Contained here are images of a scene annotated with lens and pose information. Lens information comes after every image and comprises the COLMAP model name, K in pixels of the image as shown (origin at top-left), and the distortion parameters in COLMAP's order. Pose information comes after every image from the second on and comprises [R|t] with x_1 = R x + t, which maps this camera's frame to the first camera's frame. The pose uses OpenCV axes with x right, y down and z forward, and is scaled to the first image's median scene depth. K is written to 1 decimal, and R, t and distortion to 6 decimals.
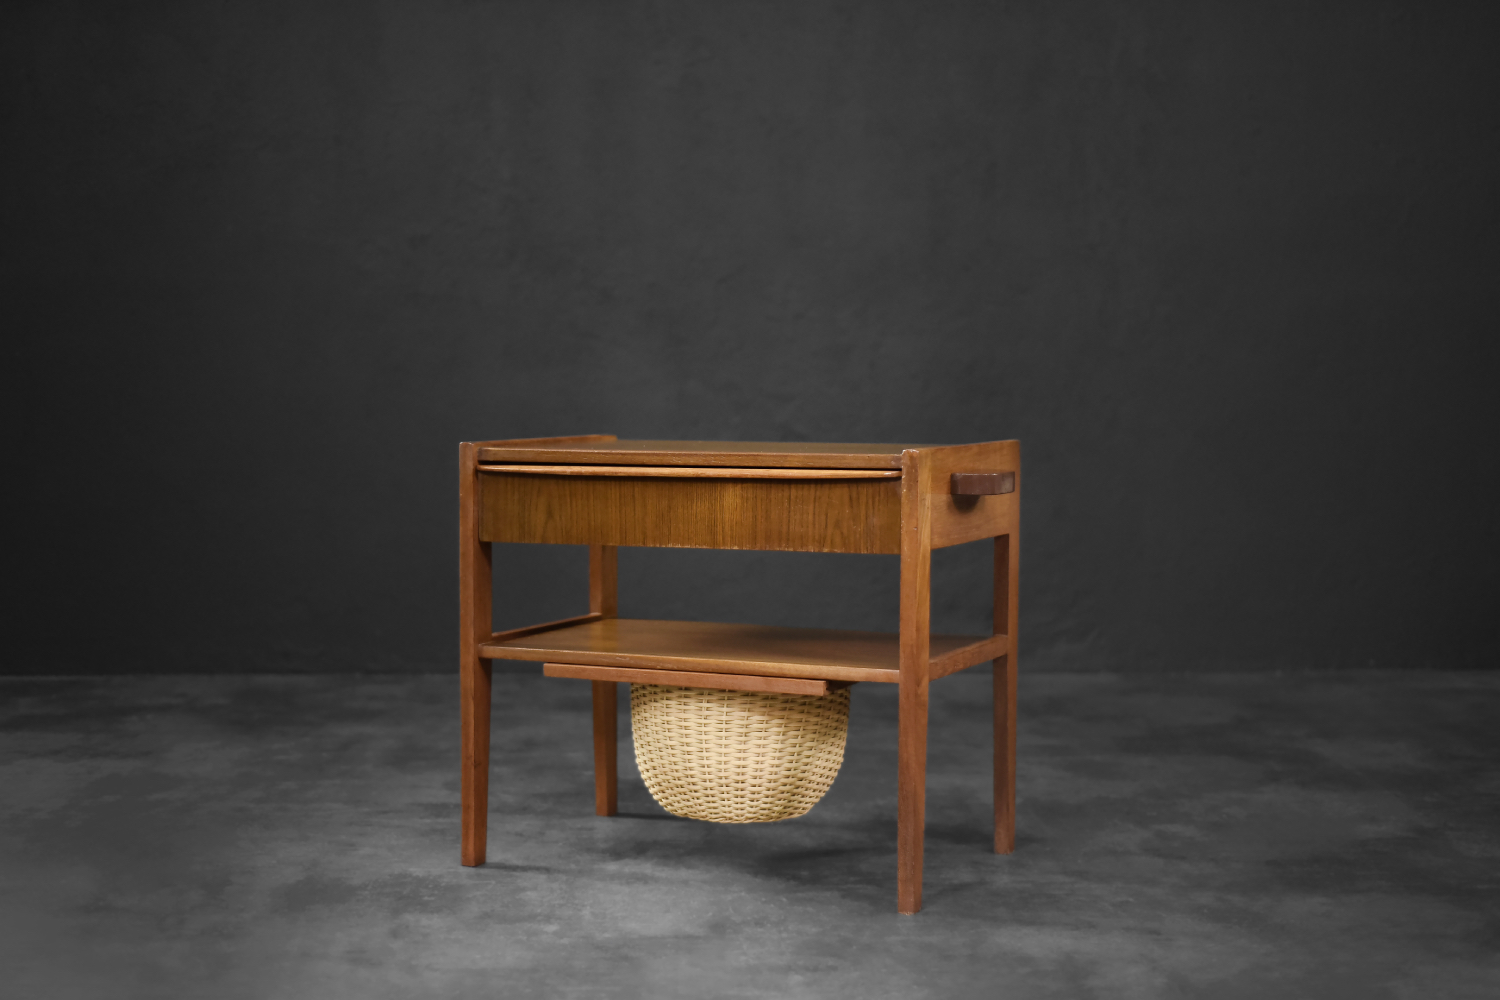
lens RADIAL K [[2126.1, 0, 750.0], [0, 2126.1, 500.0], [0, 0, 1]] dist [-0.009668, -0.013924]
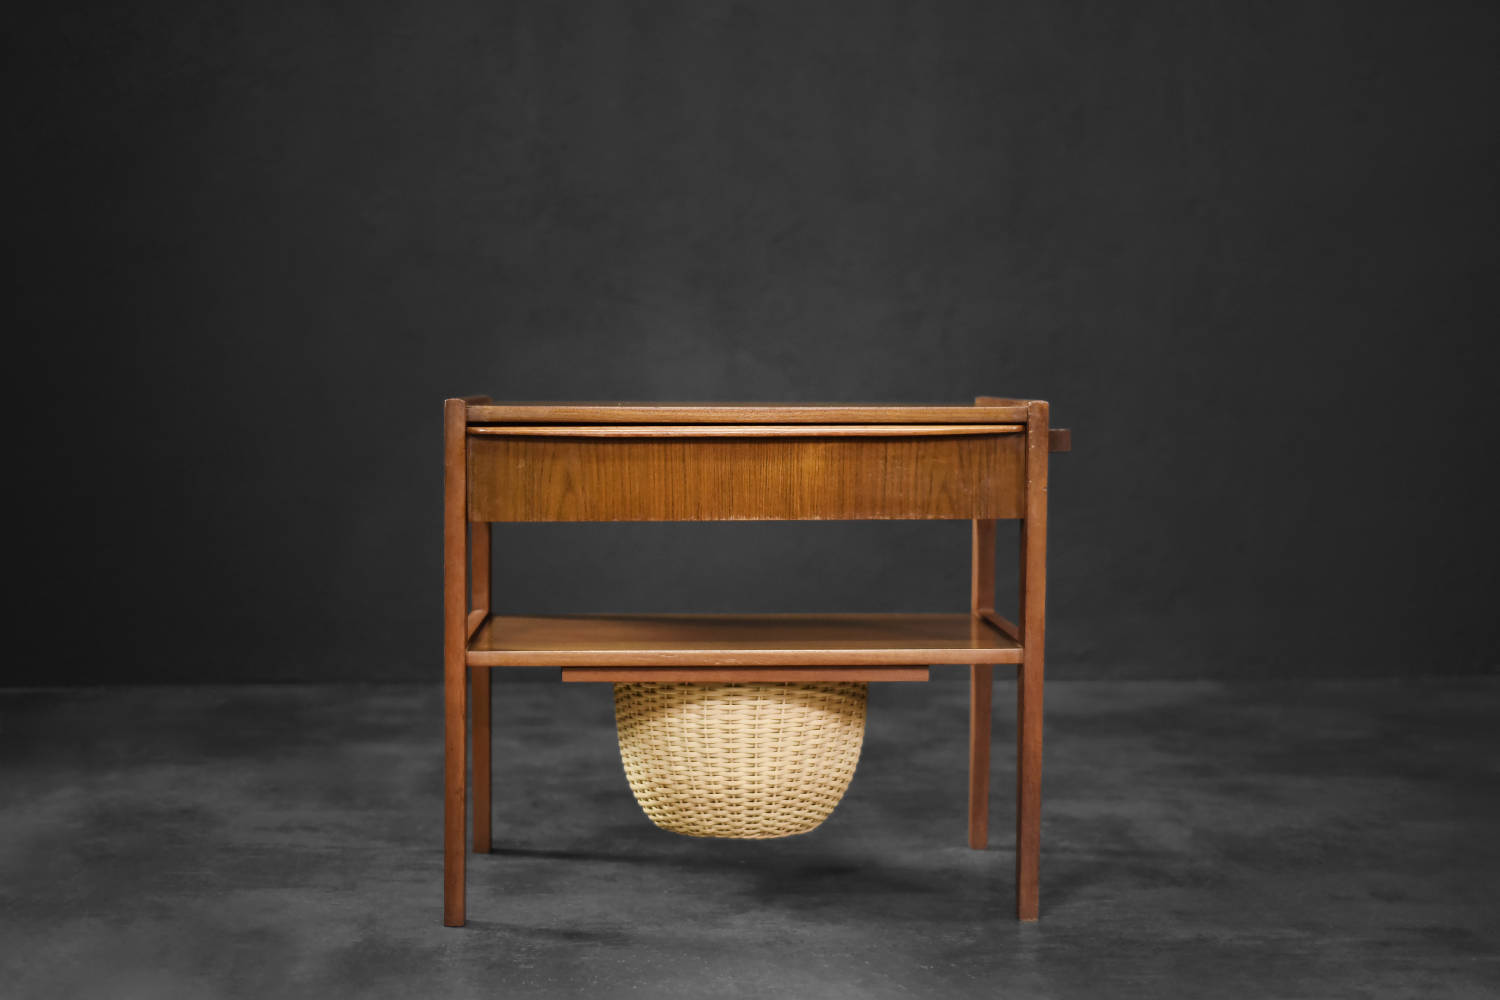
lens RADIAL K [[2126.1, 0, 750.0], [0, 2126.1, 500.0], [0, 0, 1]] dist [-0.009668, -0.013924]
pose [[0.999423, -0.000350, 0.033968, -0.068191], [0.000475, 0.999993, -0.003670, 0.011041], [-0.033967, 0.003684, 0.999416, 0.144122]]
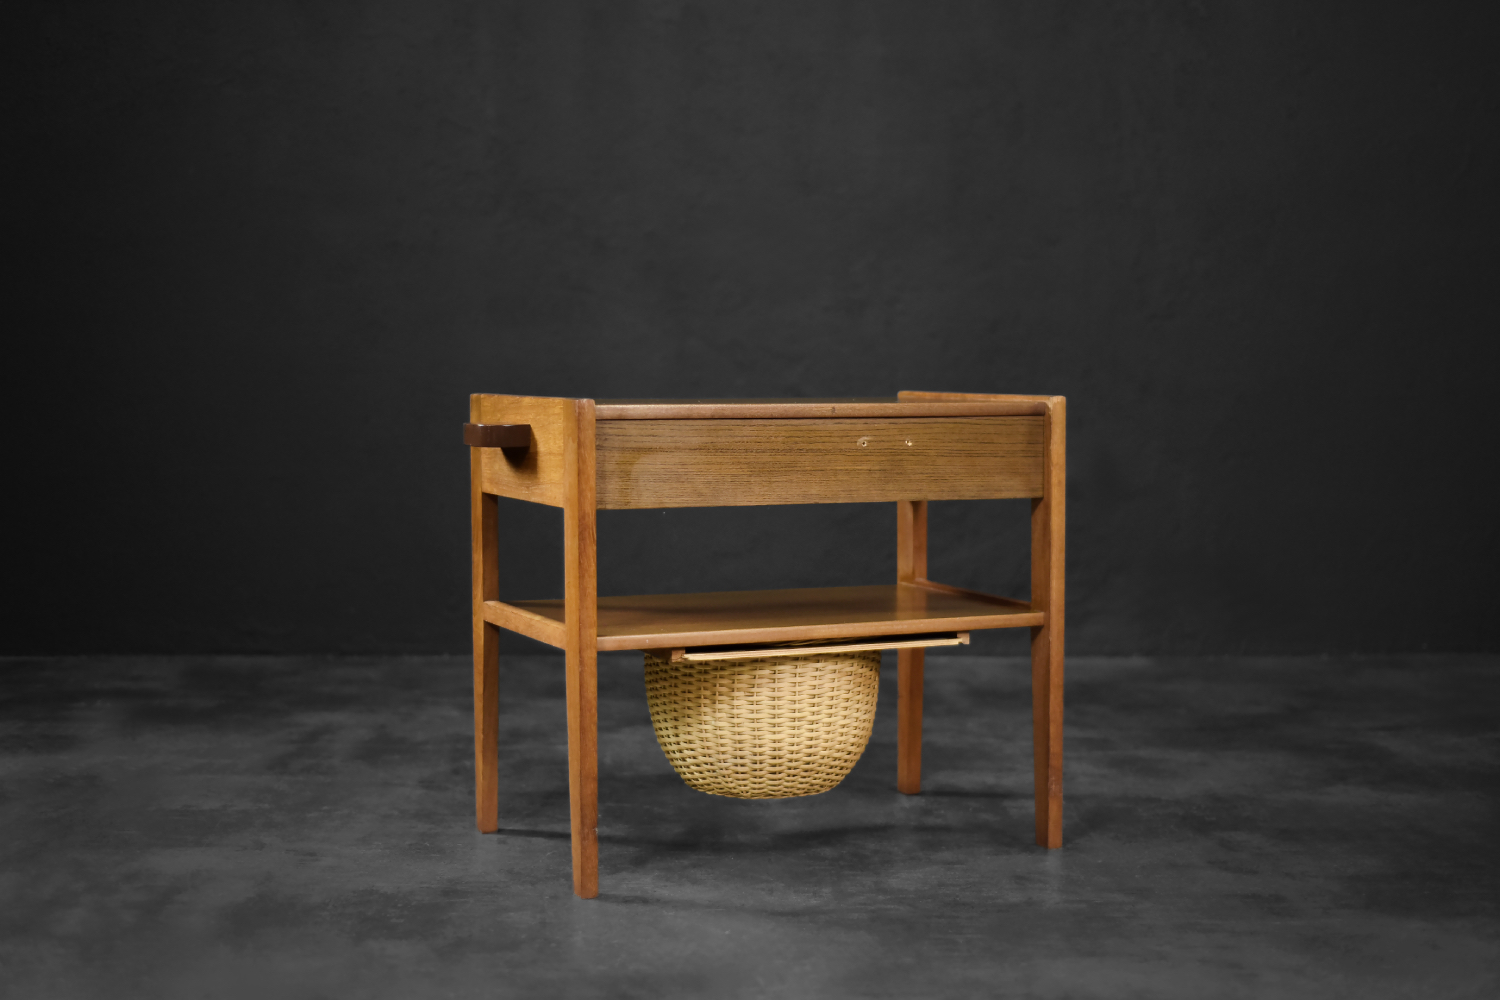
lens RADIAL K [[2126.1, 0, 750.0], [0, 2126.1, 500.0], [0, 0, 1]] dist [-0.009668, -0.013924]
pose [[0.999984, 0.003372, 0.004486, -0.007970], [-0.003429, 0.999912, 0.012848, 0.002454], [-0.004442, -0.012863, 0.999907, 0.094791]]
